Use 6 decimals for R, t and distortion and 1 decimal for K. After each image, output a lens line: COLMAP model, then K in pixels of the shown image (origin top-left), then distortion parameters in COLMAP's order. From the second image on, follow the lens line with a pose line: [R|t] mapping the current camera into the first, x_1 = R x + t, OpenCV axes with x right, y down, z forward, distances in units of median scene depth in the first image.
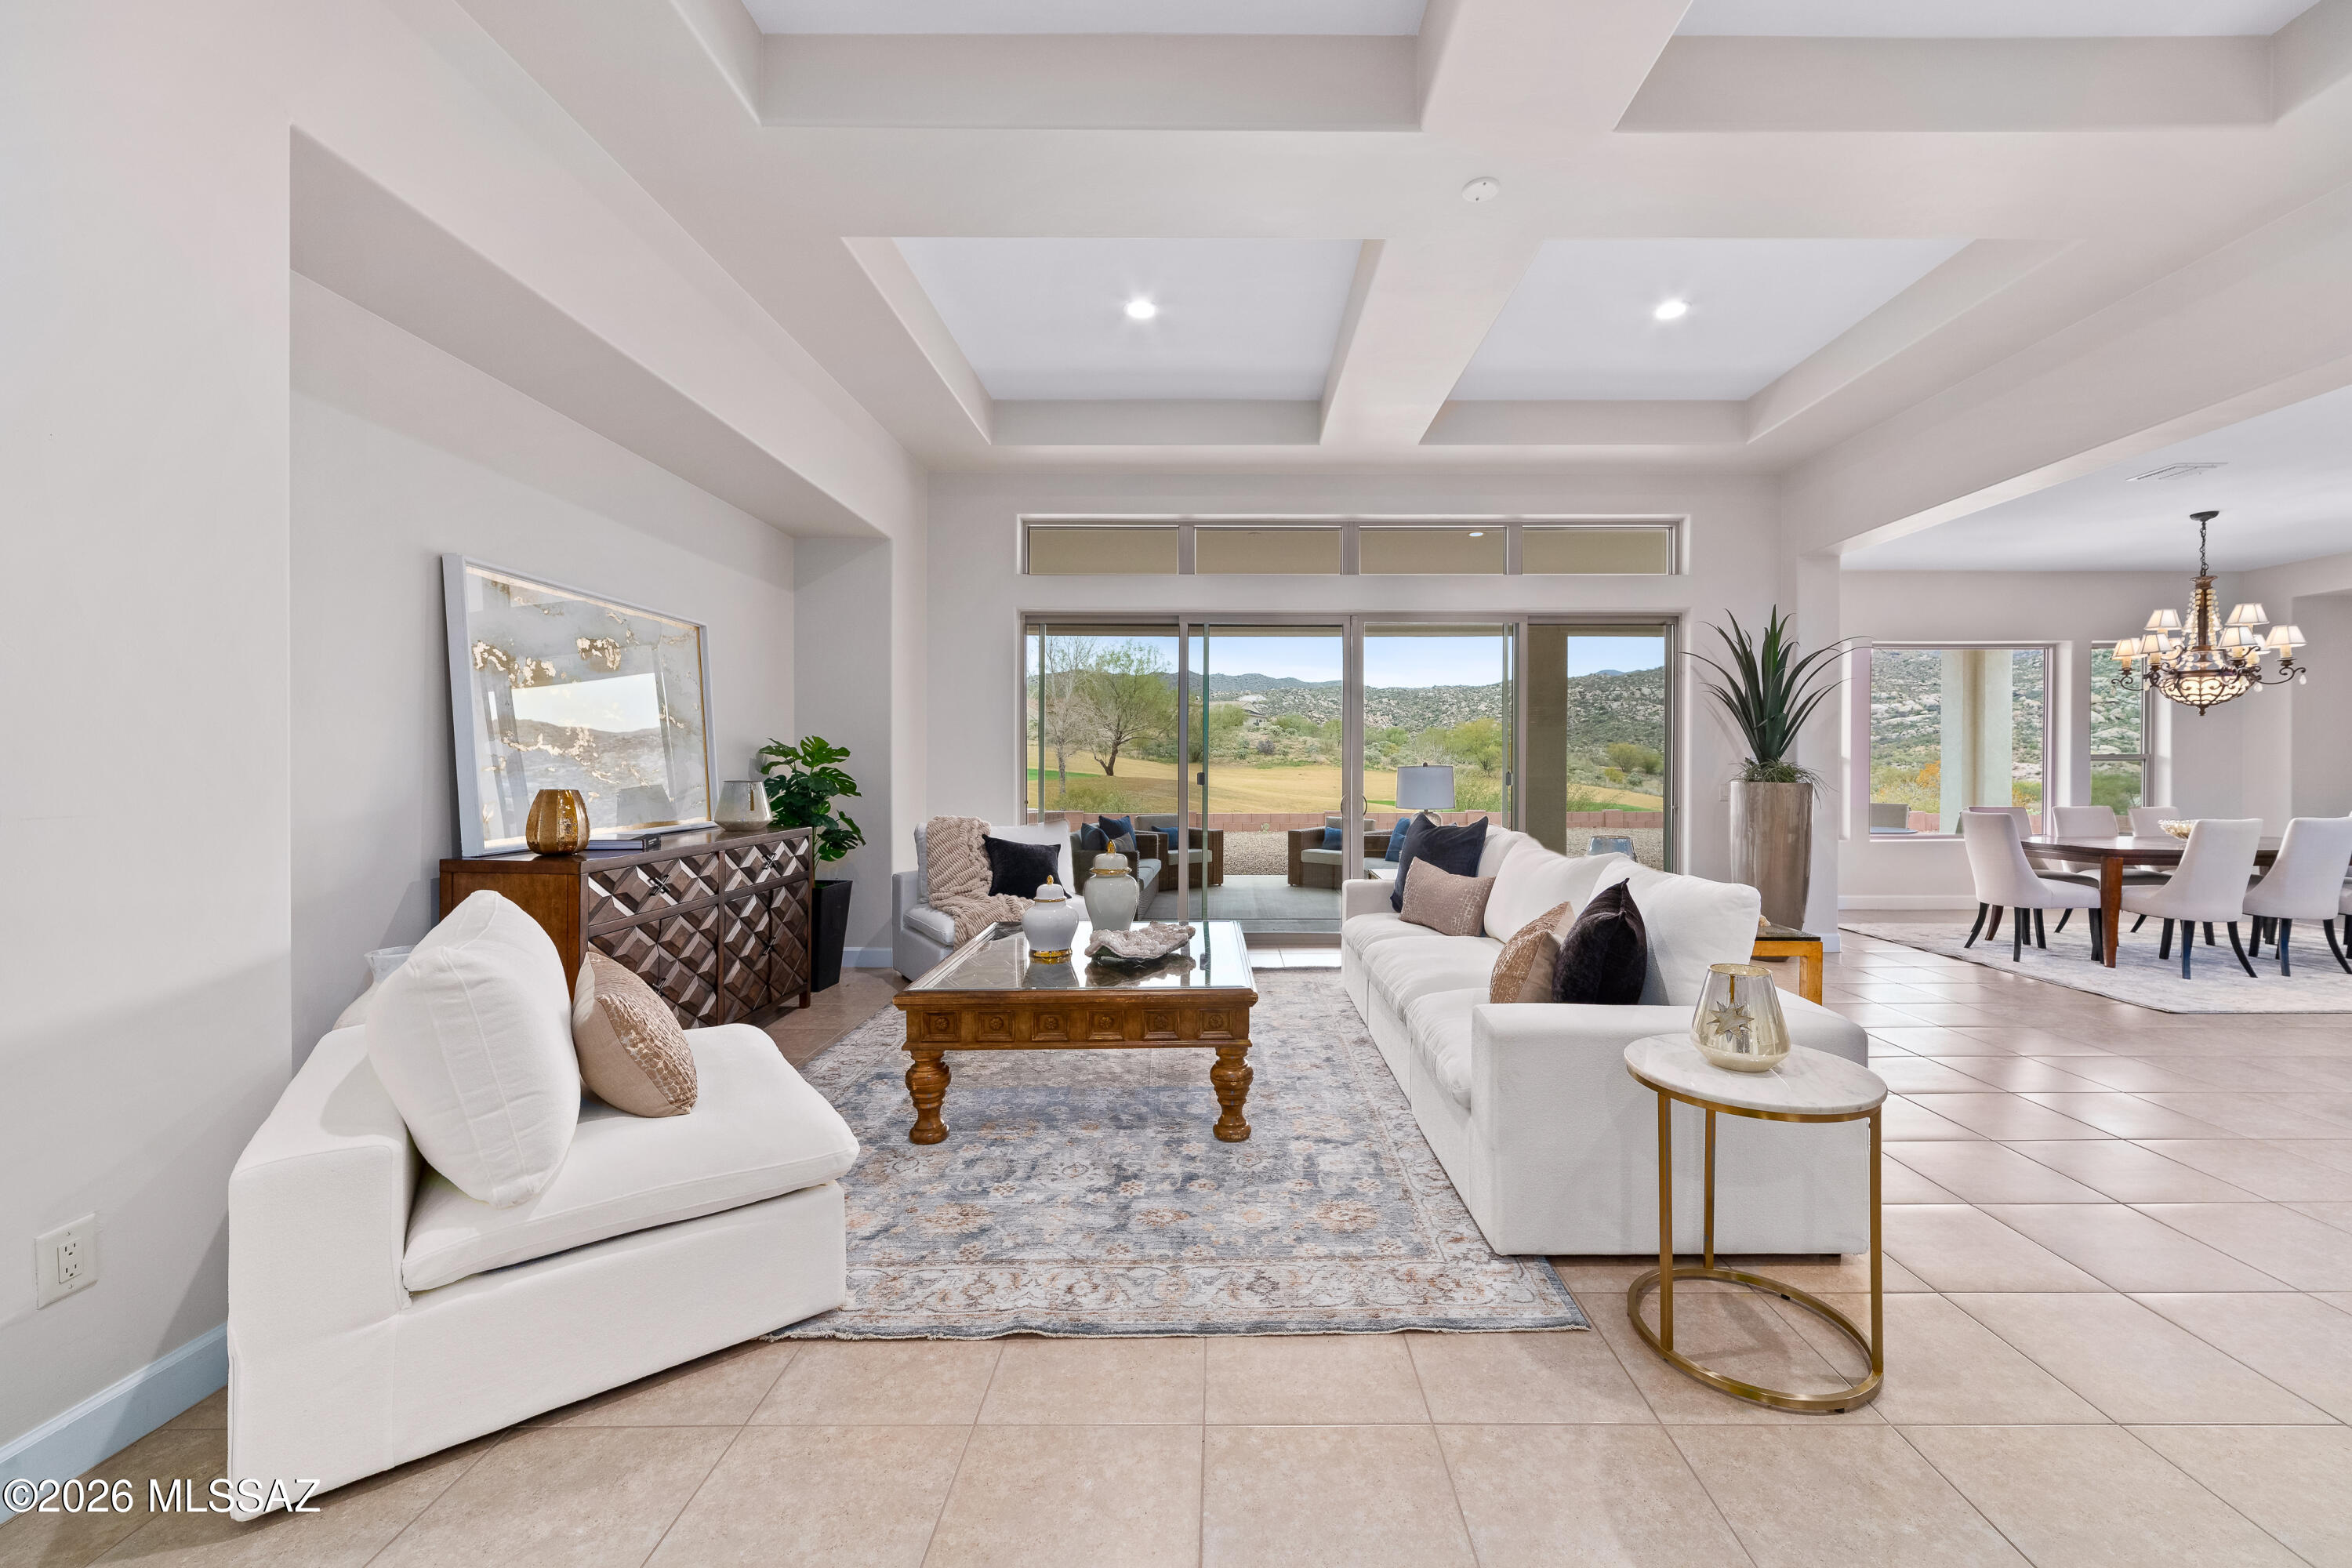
lens RADIAL K [[927.2, 0, 1183.4], [0, 927.2, 769.1], [0, 0, 1]] dist [0.000762, 0.000170]
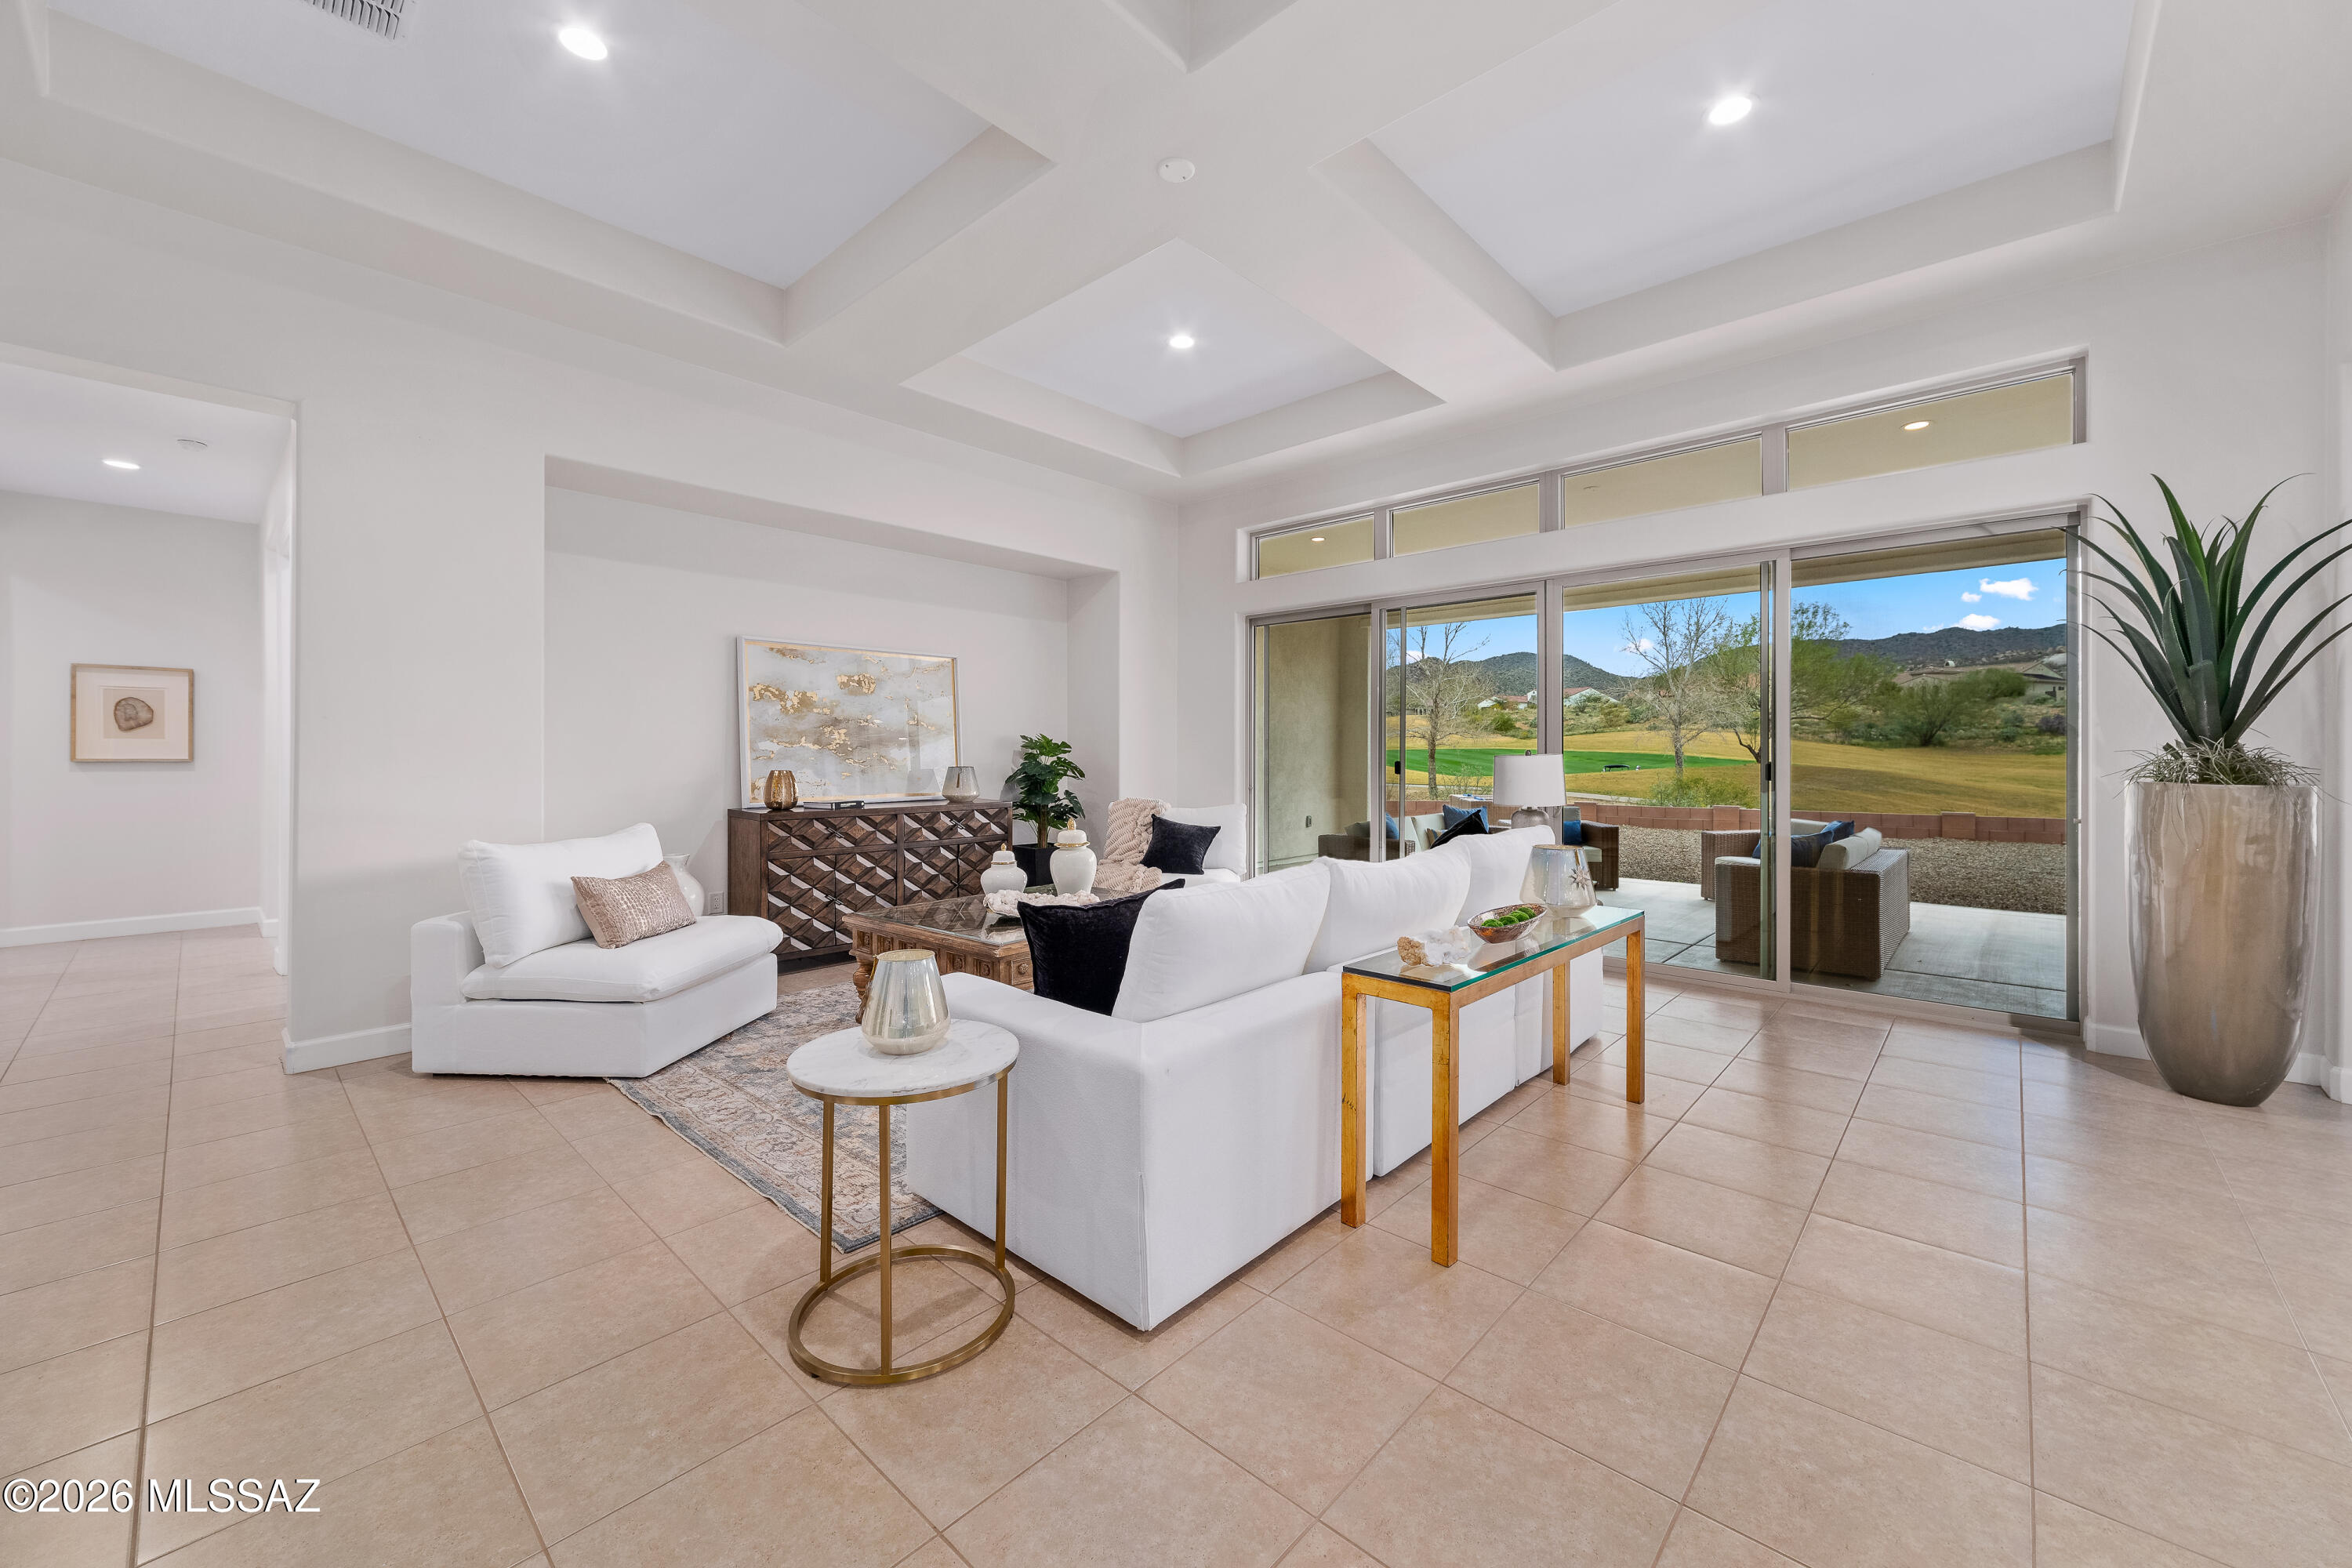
lens RADIAL K [[898.4, 0, 1186.5], [0, 898.4, 757.2], [0, 0, 1]] dist [-0.002369, 0.000078]
pose [[0.735681, 0.001089, -0.677327, 0.607488], [0.000704, 0.999997, 0.002373, -0.003849], [0.677327, -0.002223, 0.735678, 0.192168]]
